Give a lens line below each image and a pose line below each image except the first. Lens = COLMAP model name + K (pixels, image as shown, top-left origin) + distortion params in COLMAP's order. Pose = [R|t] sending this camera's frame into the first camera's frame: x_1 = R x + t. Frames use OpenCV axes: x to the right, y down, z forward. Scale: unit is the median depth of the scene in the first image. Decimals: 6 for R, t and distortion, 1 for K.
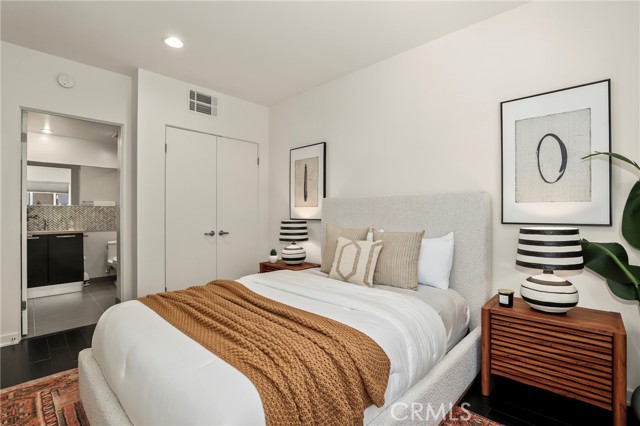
lens RADIAL K [[294.0, 0, 320.0], [0, 294.0, 213.0], [0, 0, 1]] dist [-0.030404, -0.000117]
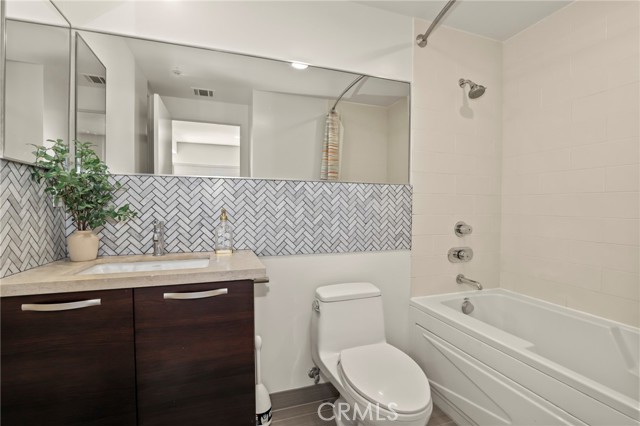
lens RADIAL K [[294.0, 0, 320.0], [0, 294.0, 213.0], [0, 0, 1]] dist [-0.030404, -0.000117]
pose [[0.884190, 0.018183, -0.466773, -0.607156], [-0.006249, 0.999613, 0.027103, 0.004413], [0.467085, -0.021047, 0.883962, 0.746812]]
